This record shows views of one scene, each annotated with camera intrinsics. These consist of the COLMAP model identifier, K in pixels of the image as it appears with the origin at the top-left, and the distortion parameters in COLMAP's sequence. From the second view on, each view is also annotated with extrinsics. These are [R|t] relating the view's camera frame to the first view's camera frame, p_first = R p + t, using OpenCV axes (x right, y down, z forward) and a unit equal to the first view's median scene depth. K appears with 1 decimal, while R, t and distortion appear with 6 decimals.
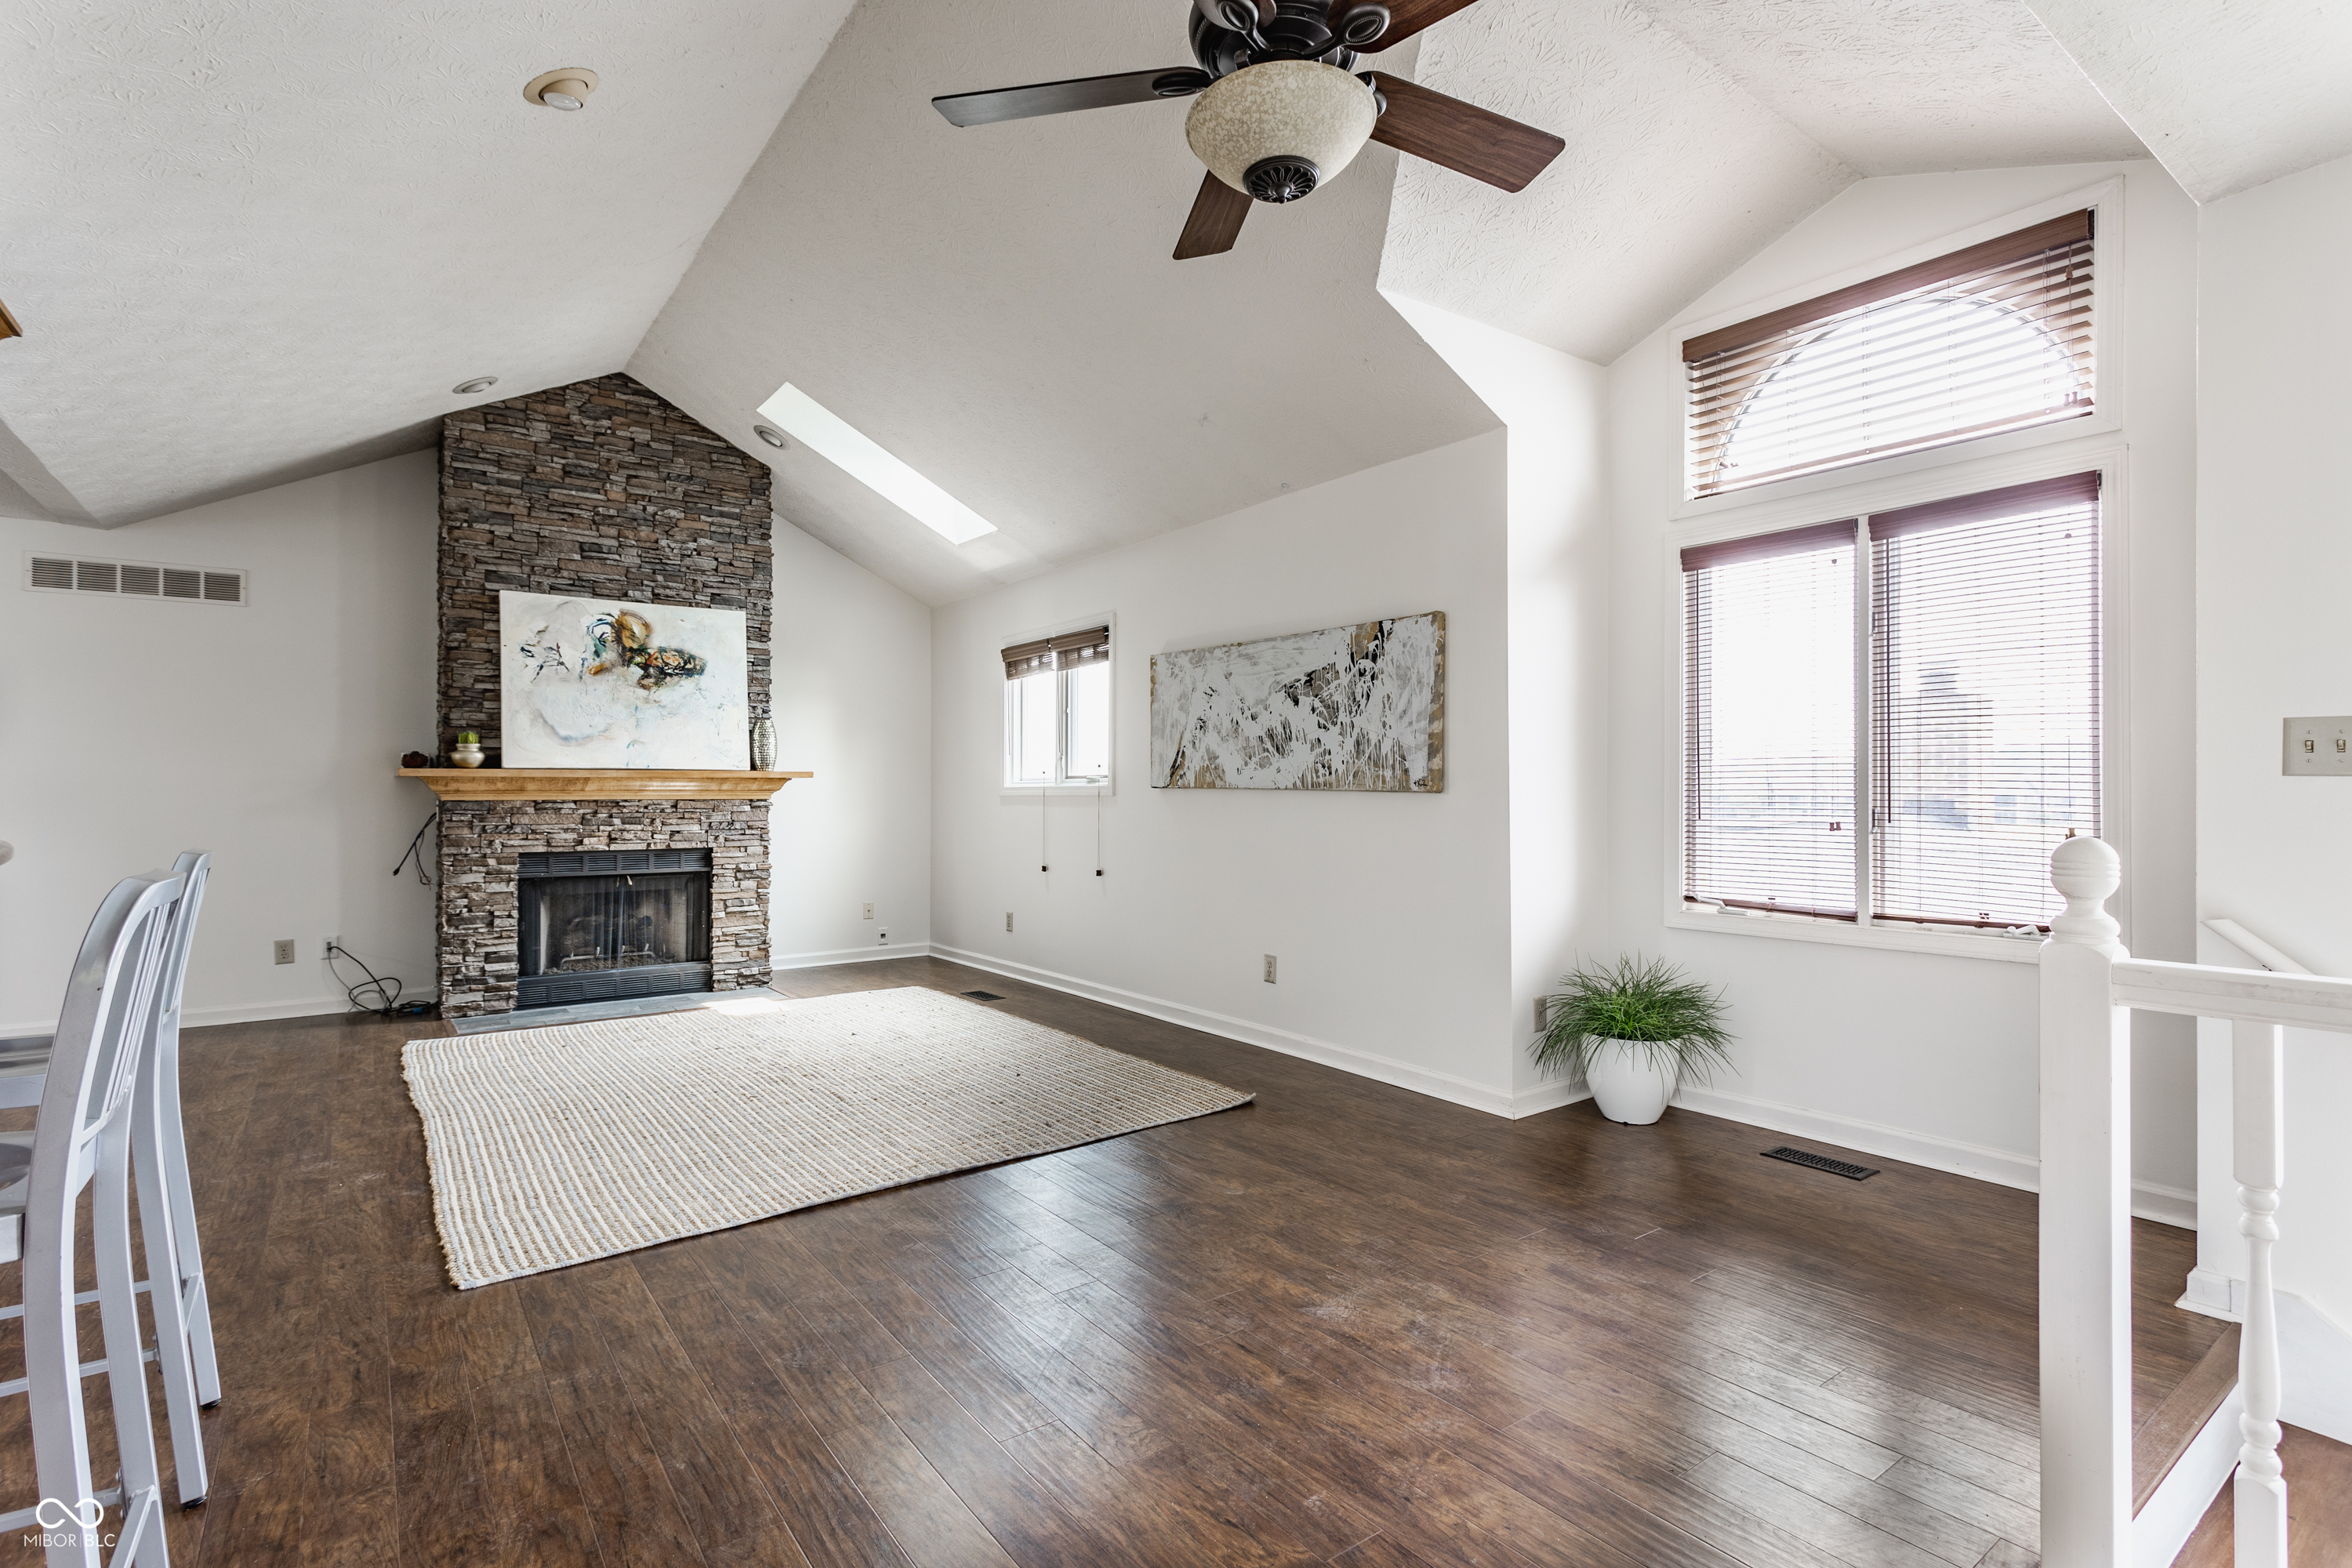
lens RADIAL K [[1116.4, 0, 1168.8], [0, 1116.4, 780.5], [0, 0, 1]] dist [0.001719, 0.004077]
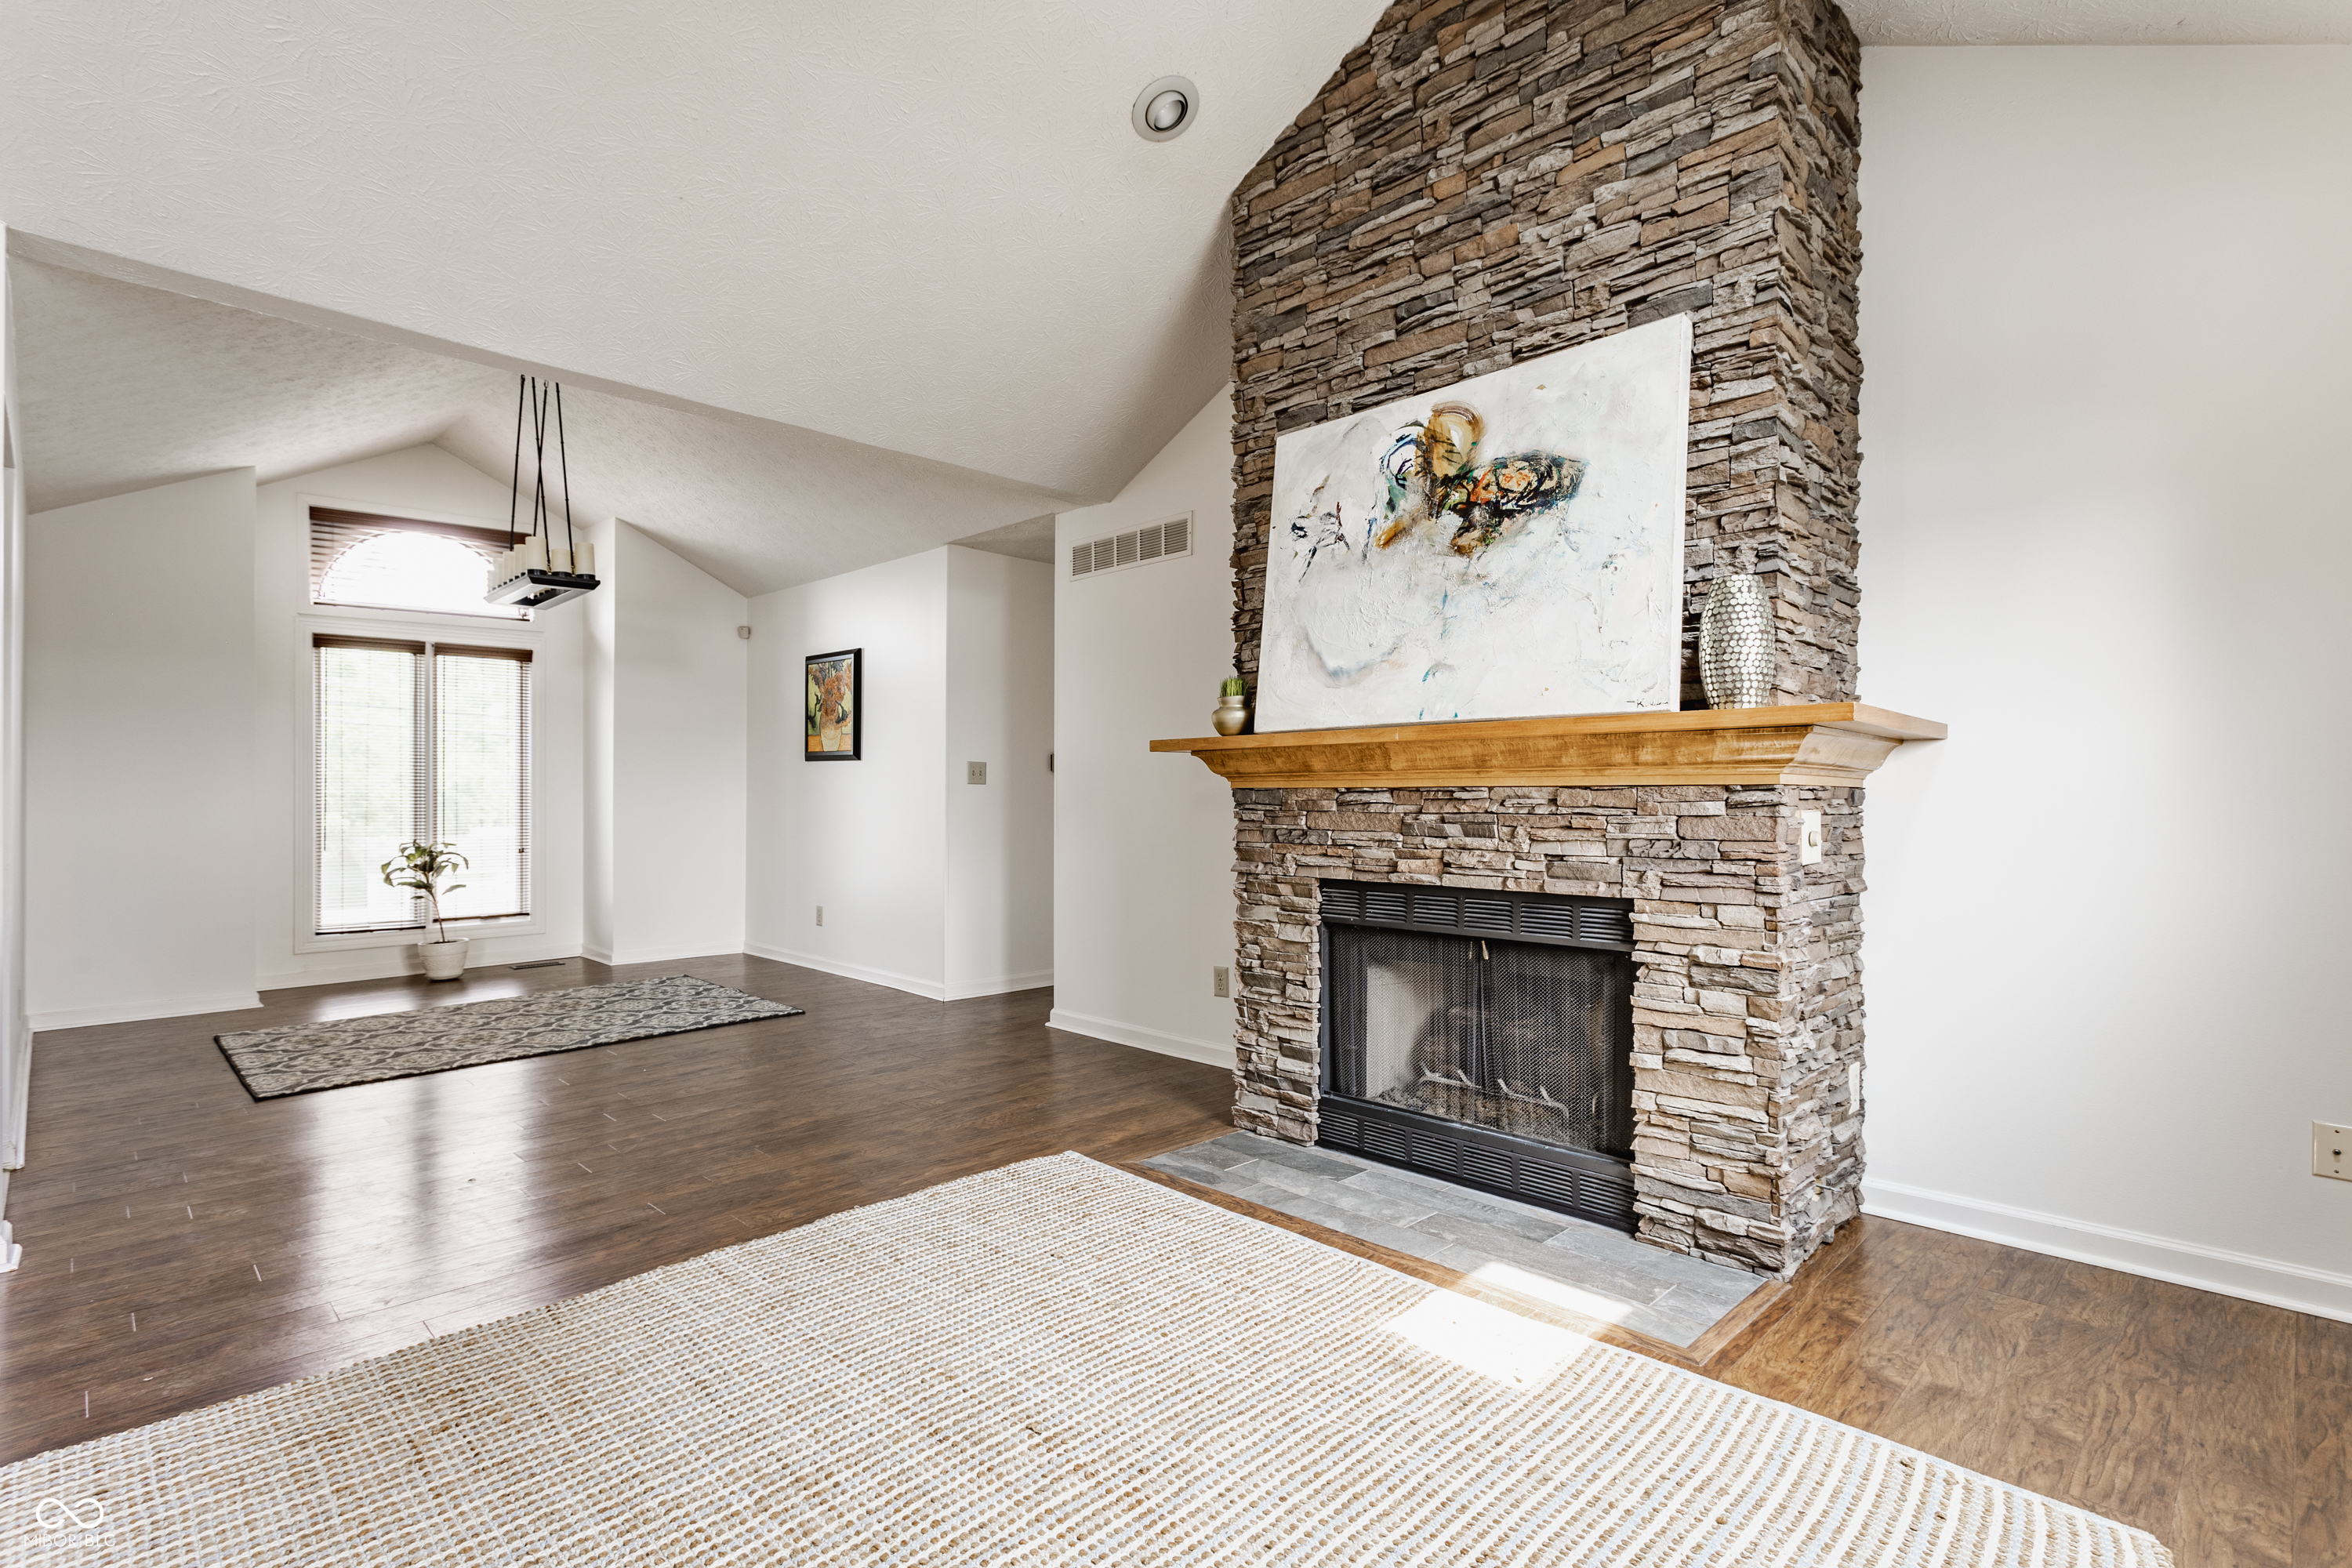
lens RADIAL K [[1116.4, 0, 1173.0], [0, 1116.4, 791.4], [0, 0, 1]] dist [0.001719, 0.004077]
pose [[0.147537, -0.005058, -0.989044, -0.015455], [0.009723, 0.999946, -0.003664, 0.021730], [0.989009, -0.009076, 0.147578, 0.876458]]
